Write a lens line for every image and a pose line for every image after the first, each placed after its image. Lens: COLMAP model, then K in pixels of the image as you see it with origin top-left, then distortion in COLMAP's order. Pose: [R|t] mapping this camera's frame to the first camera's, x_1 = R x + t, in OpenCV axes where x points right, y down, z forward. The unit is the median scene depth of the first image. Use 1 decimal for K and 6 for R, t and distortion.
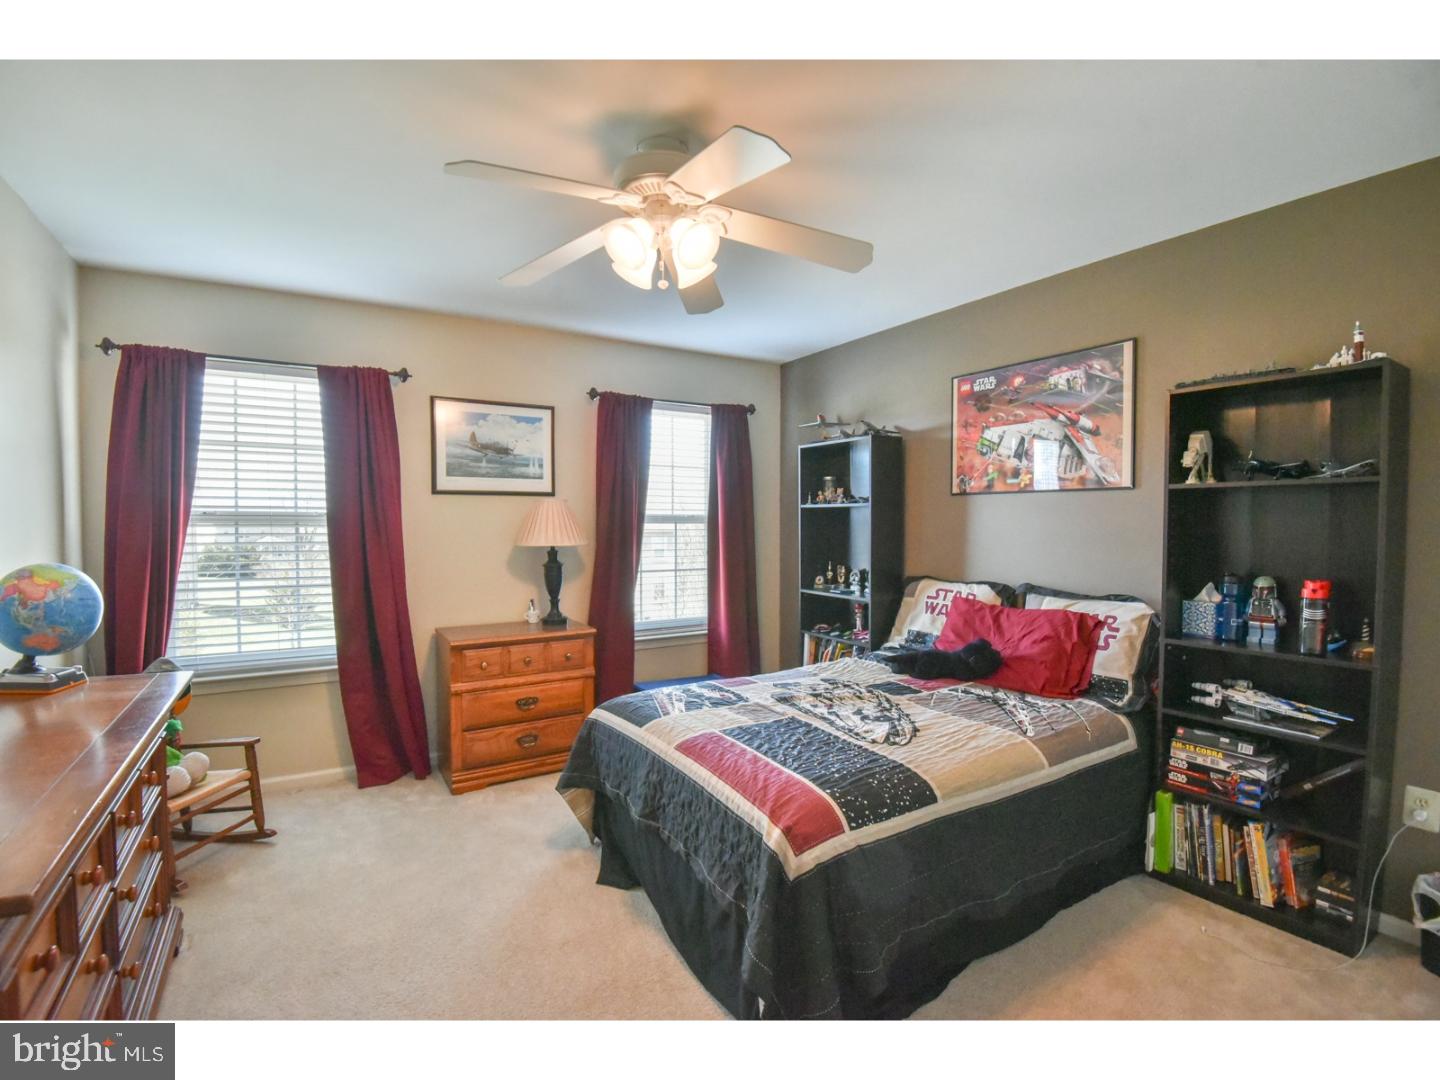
lens RADIAL K [[654.7, 0, 720.0], [0, 654.7, 540.0], [0, 0, 1]] dist [-0.000876, -0.029496]
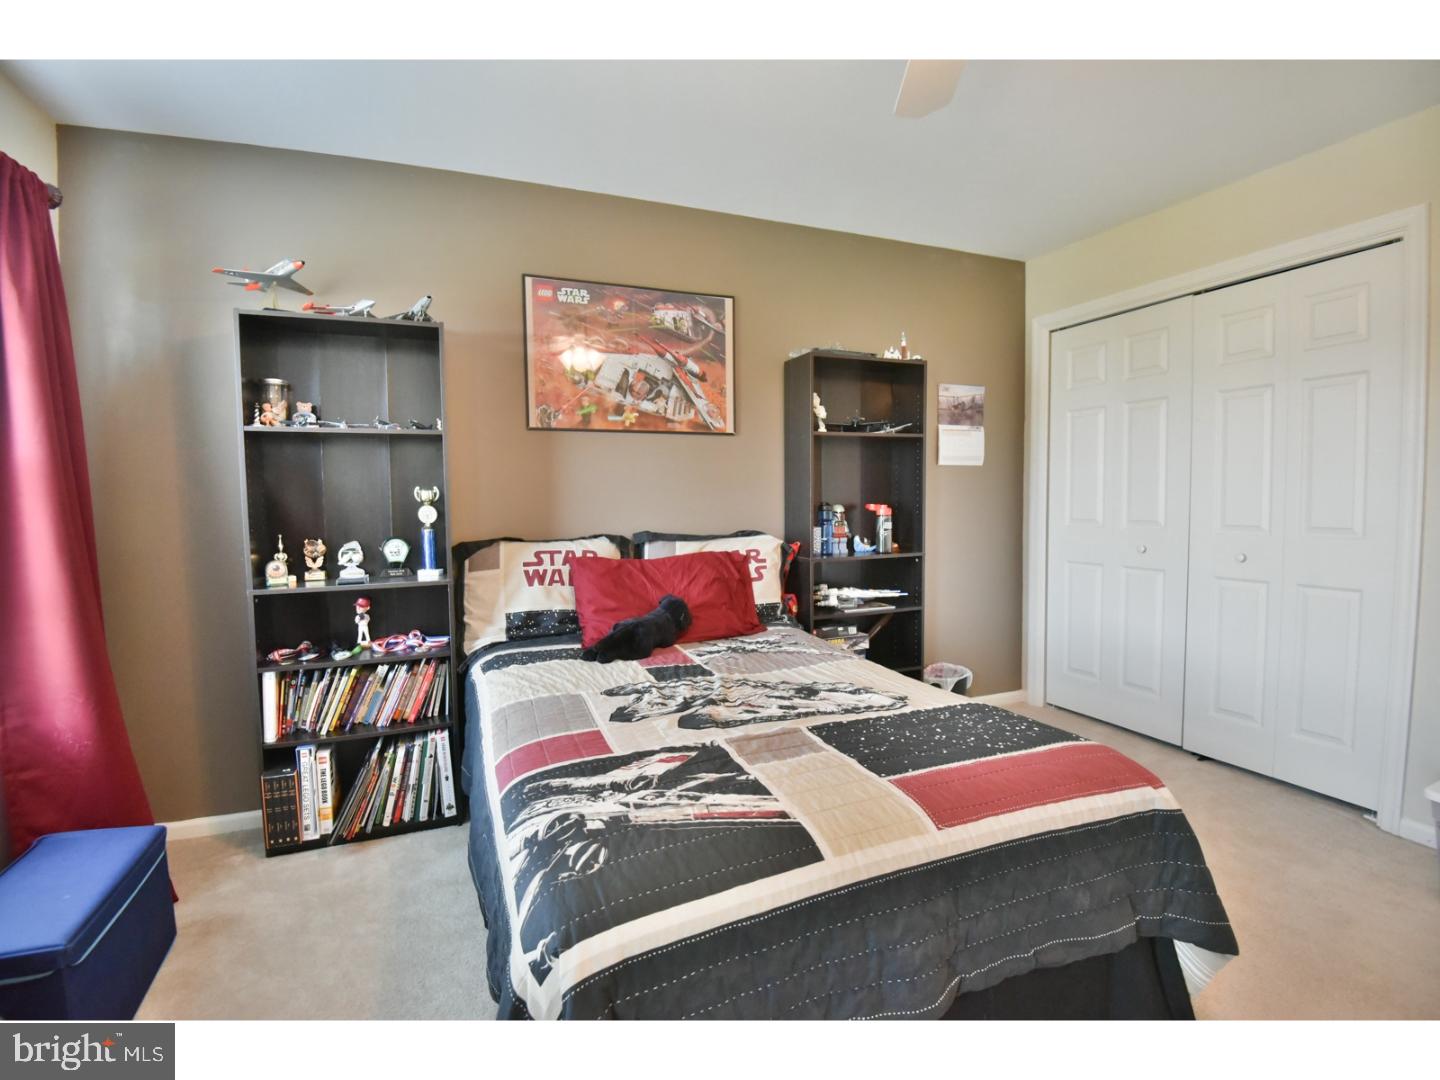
lens RADIAL K [[654.7, 0, 720.0], [0, 654.7, 540.0], [0, 0, 1]] dist [-0.000876, -0.029496]
pose [[0.180950, -0.067983, 0.981140, -0.446258], [0.041776, 0.997239, 0.061394, 0.027925], [-0.982605, 0.029879, 0.183290, 0.777810]]
